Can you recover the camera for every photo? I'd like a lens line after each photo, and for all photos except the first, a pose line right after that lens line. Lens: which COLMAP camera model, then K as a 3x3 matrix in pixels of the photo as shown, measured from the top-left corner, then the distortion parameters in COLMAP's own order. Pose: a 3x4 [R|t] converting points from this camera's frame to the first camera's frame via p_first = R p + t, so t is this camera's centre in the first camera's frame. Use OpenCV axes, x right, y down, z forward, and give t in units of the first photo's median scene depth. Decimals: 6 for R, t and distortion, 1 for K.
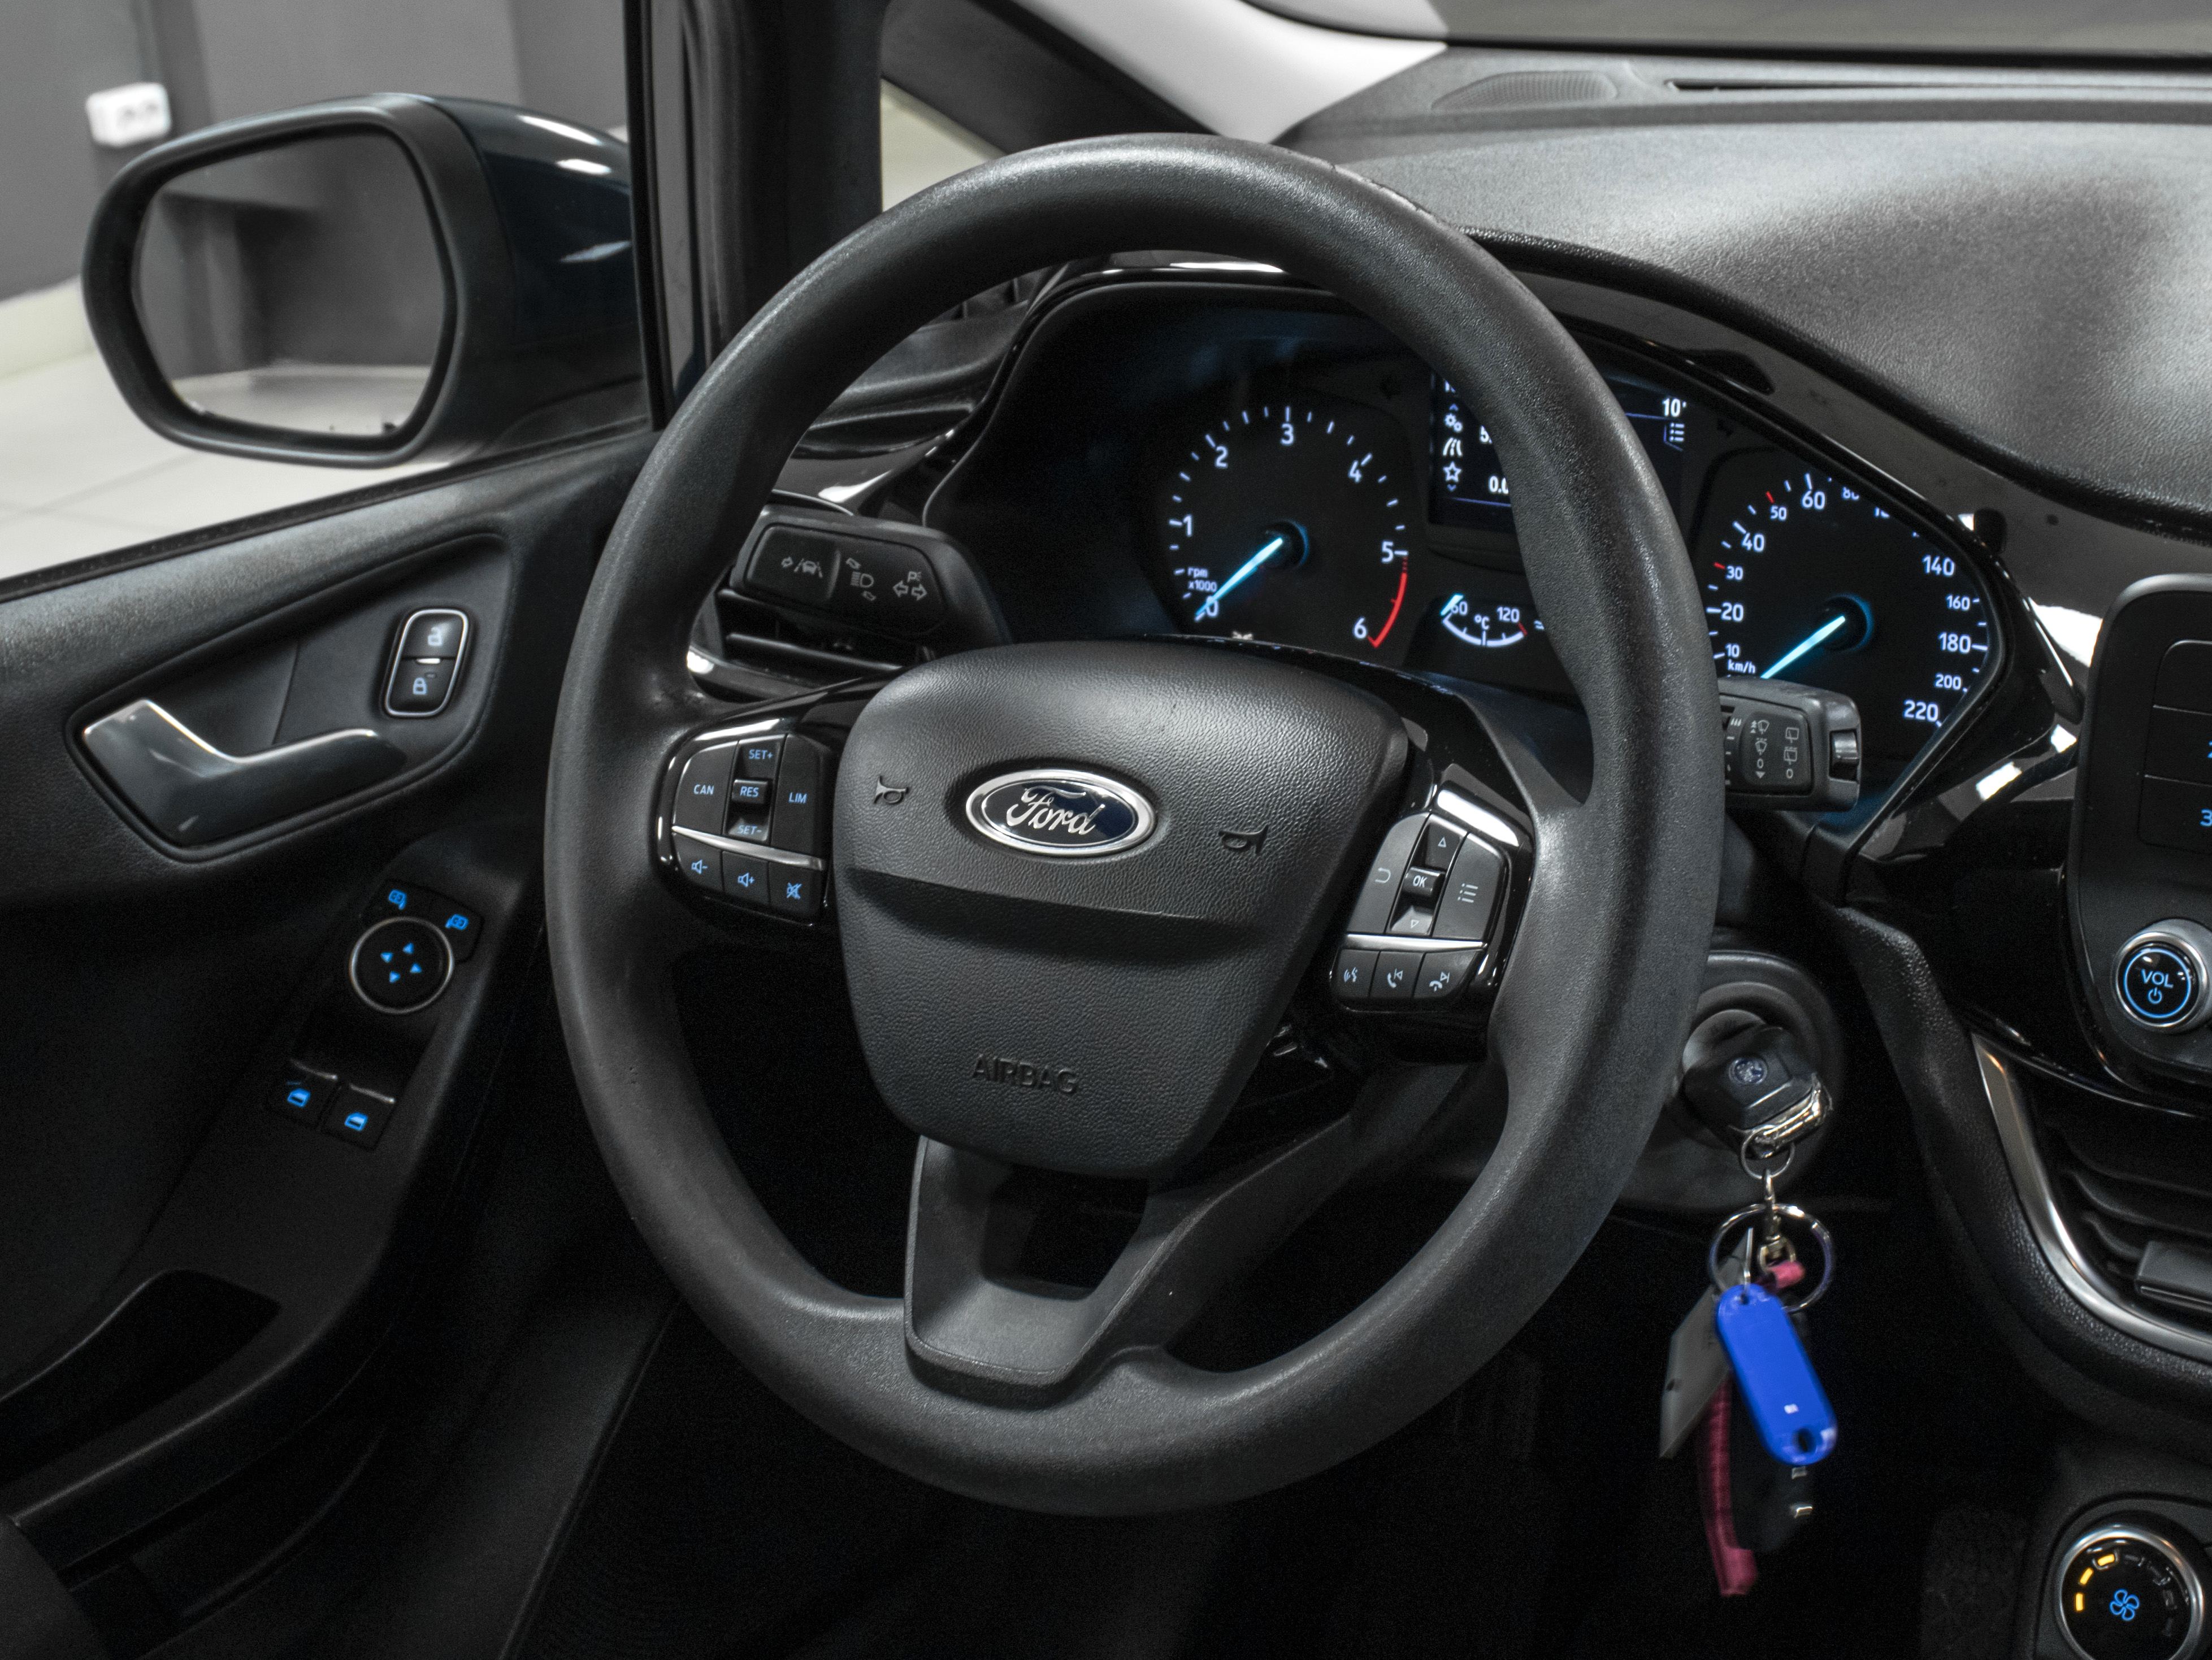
lens RADIAL K [[4060.9, 0, 1110.4], [0, 4060.9, 796.7], [0, 0, 1]] dist [-0.079945, 0.185010]
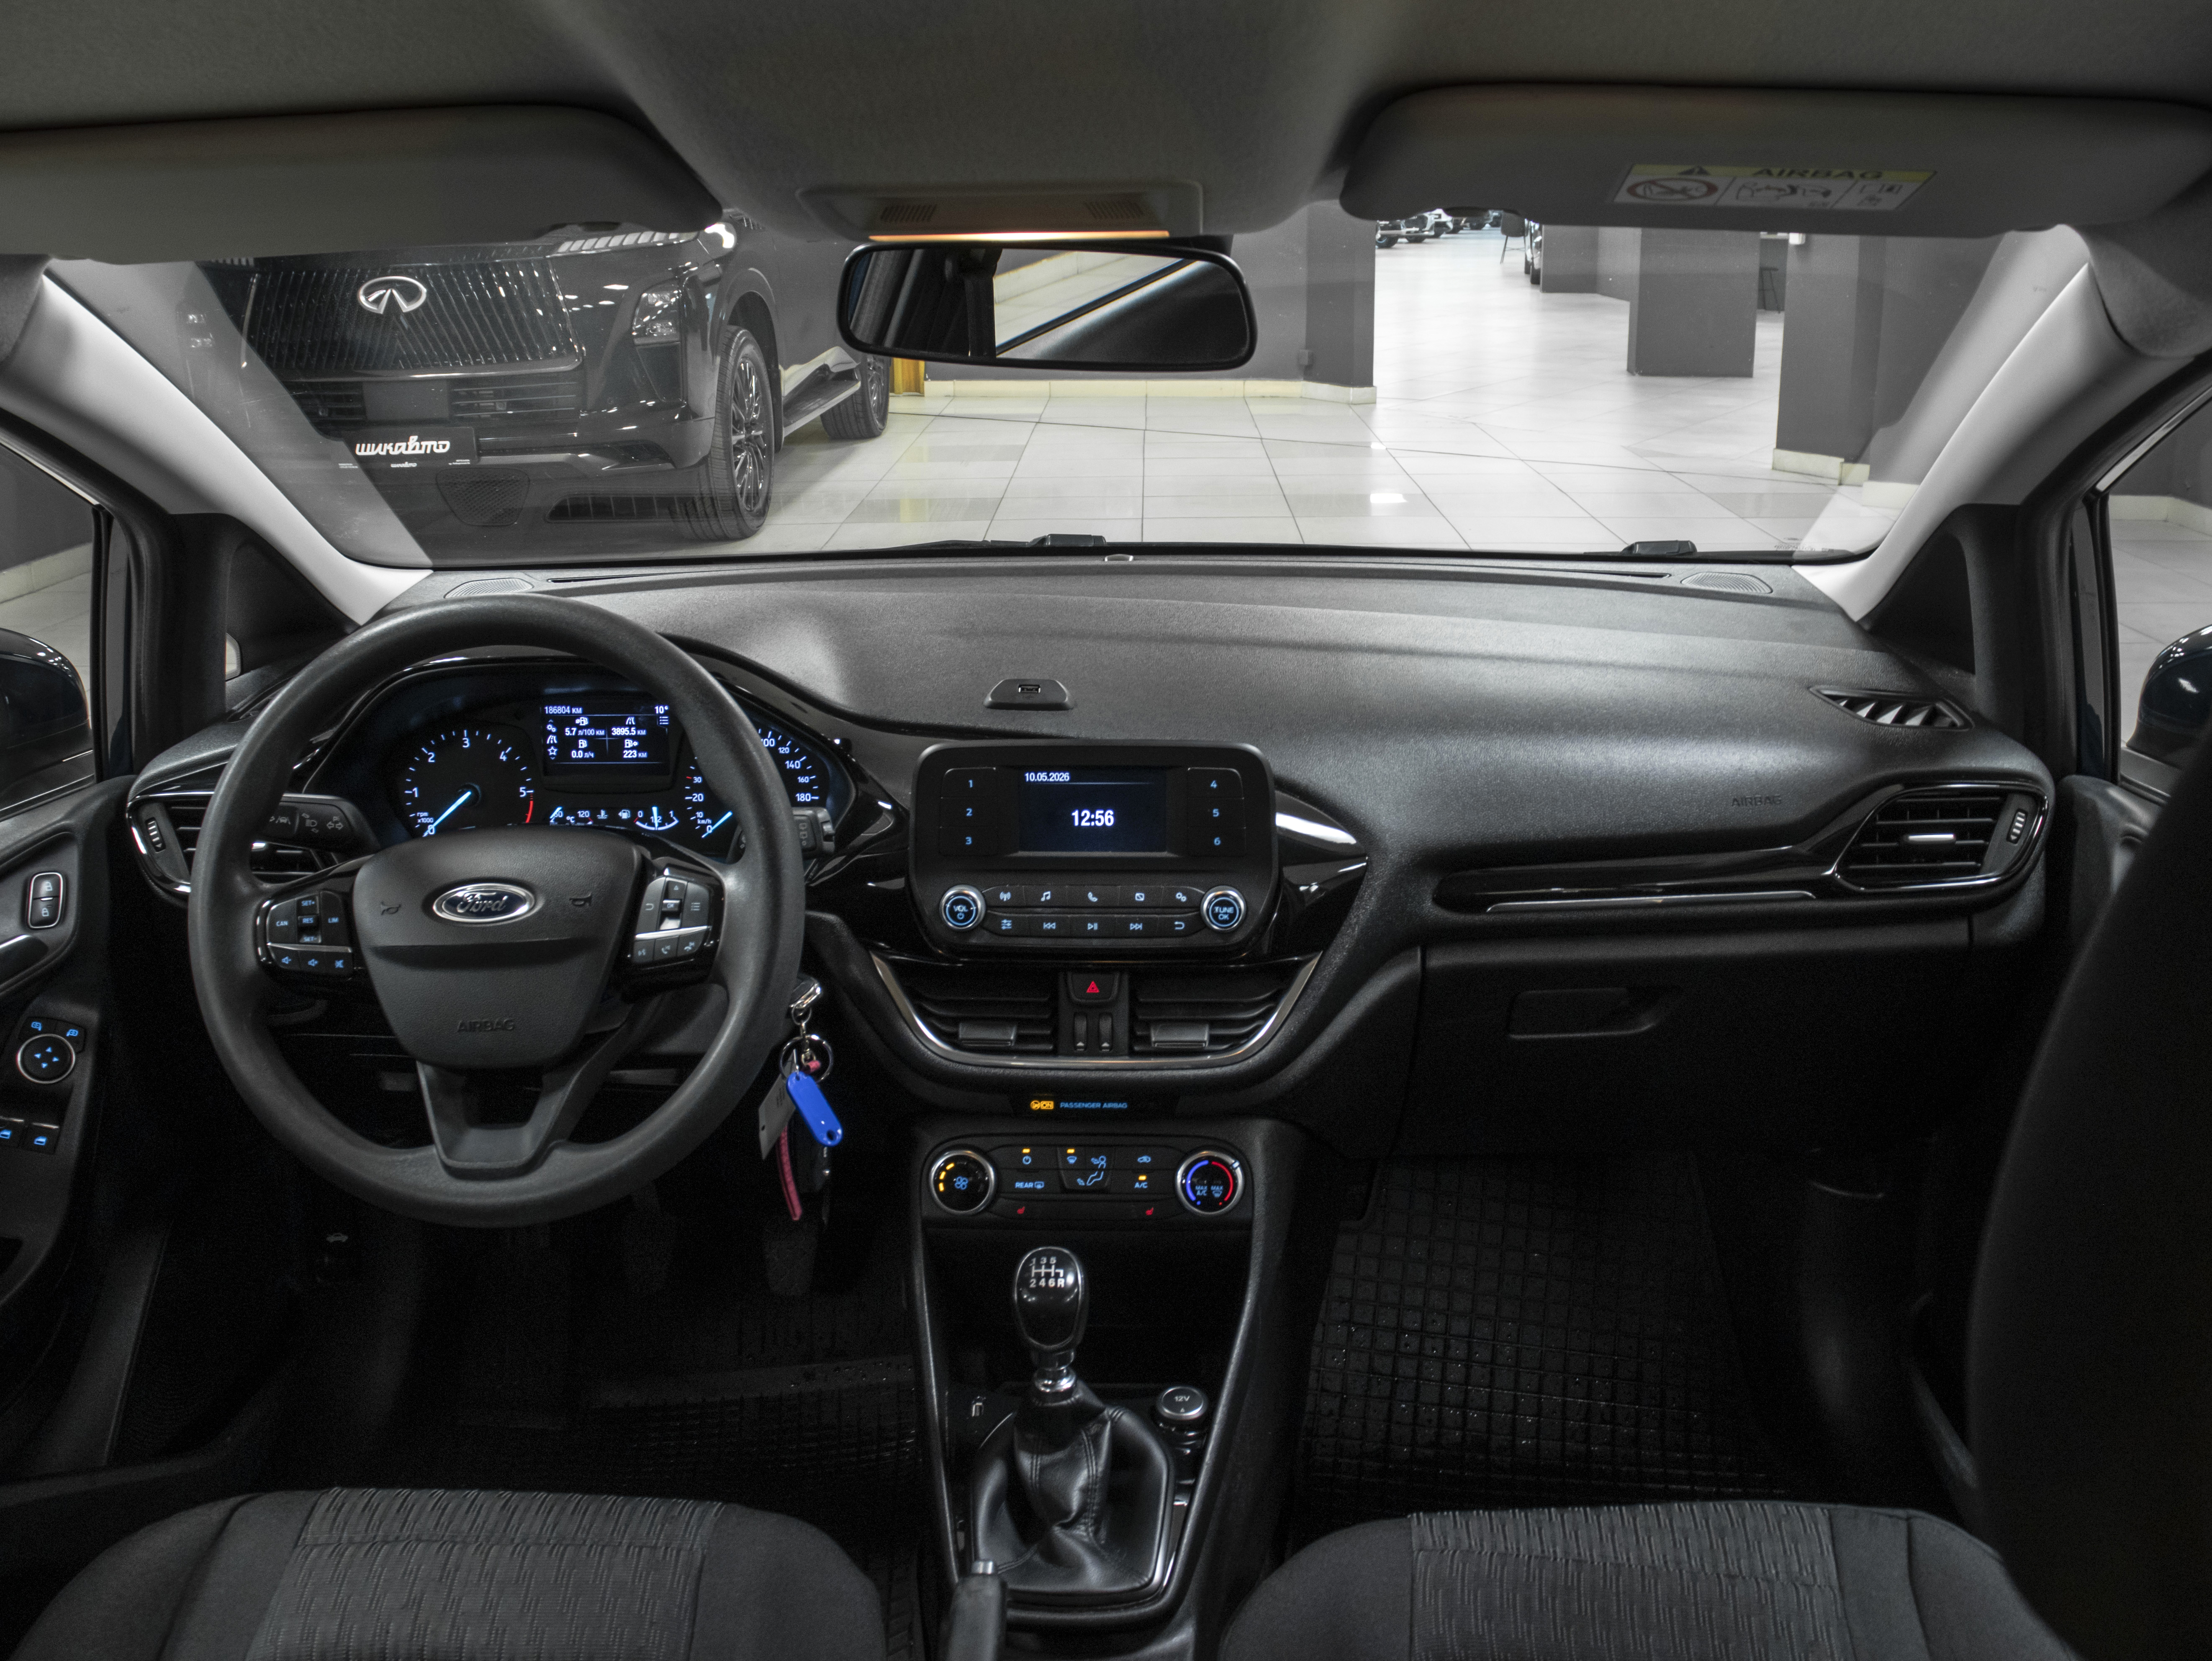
lens RADIAL K [[2181.5, 0, 1106.0], [0, 2181.5, 830.5], [0, 0, 1]] dist [-0.181460, 0.191338]
pose [[0.841871, -0.107370, 0.528891, -0.295016], [0.147944, 0.988382, -0.034842, 0.047993], [-0.519005, 0.107579, 0.847974, -0.128977]]
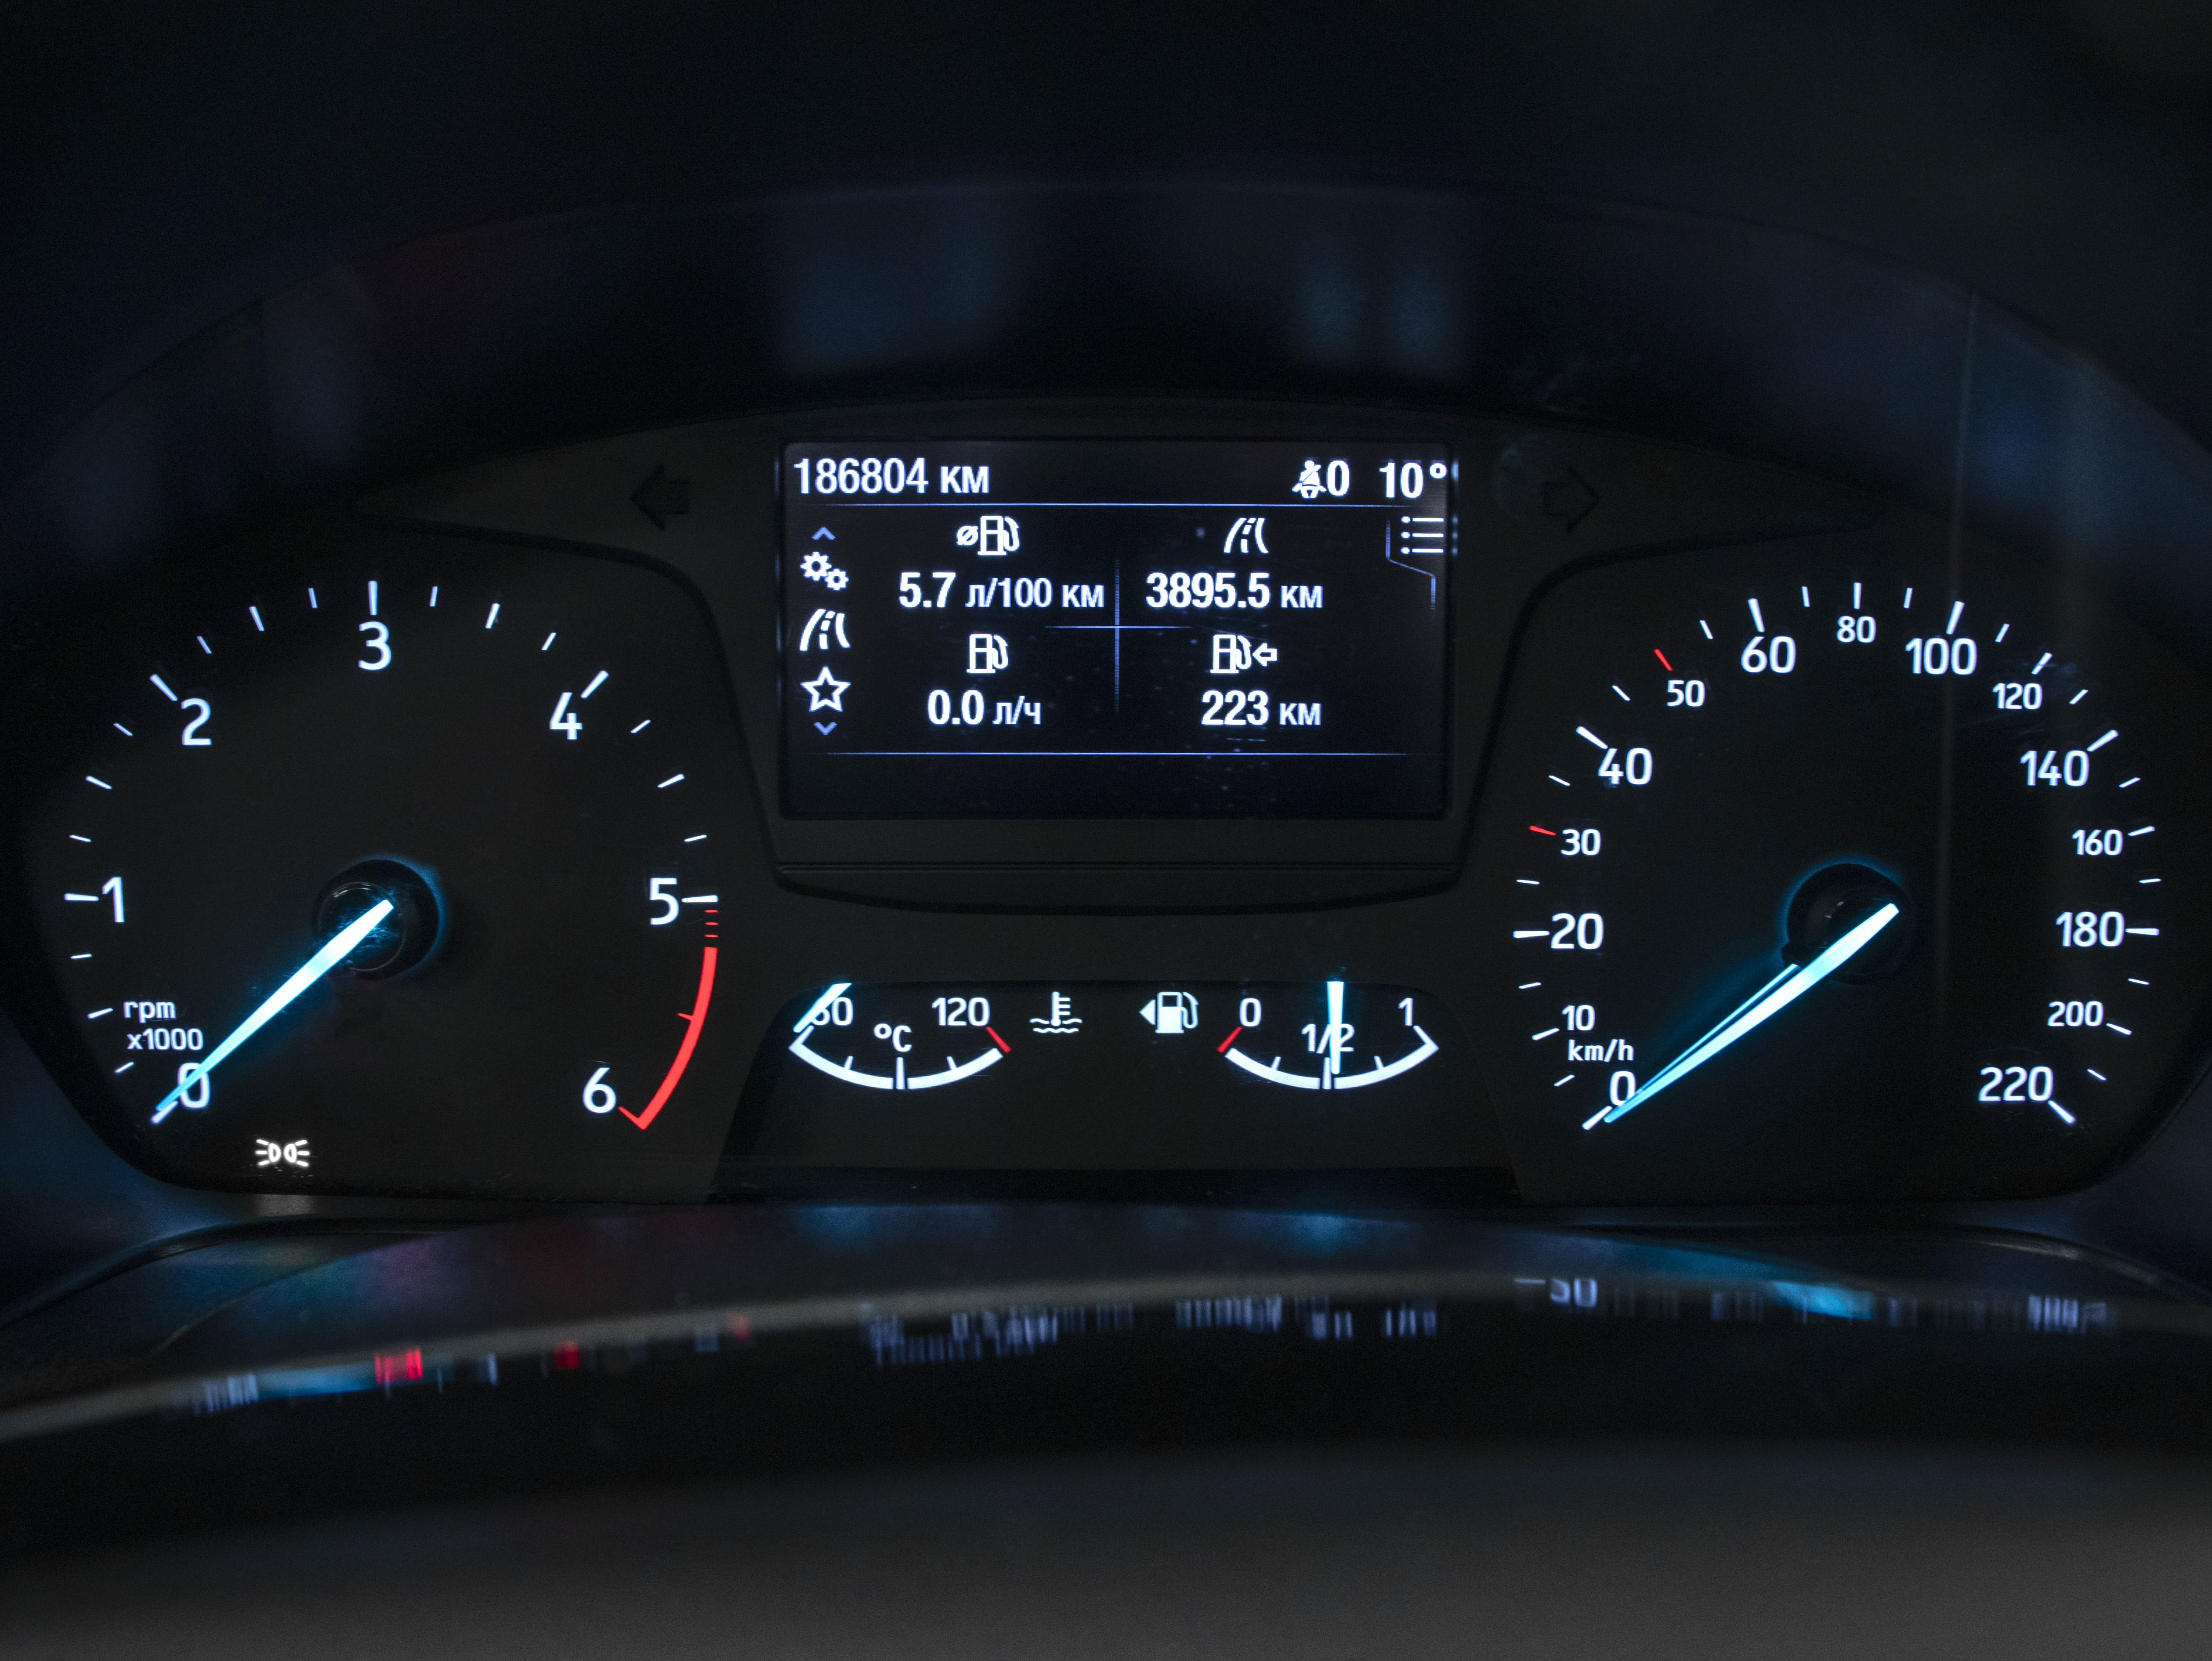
lens RADIAL K [[2181.6, 0, 1106.0], [0, 2181.6, 830.5], [0, 0, 1]] dist [-0.181460, 0.191338]
pose [[0.816137, -0.082826, 0.571893, -0.022931], [0.148735, 0.986439, -0.069393, -0.048394], [-0.558390, 0.141695, 0.817388, 0.846820]]
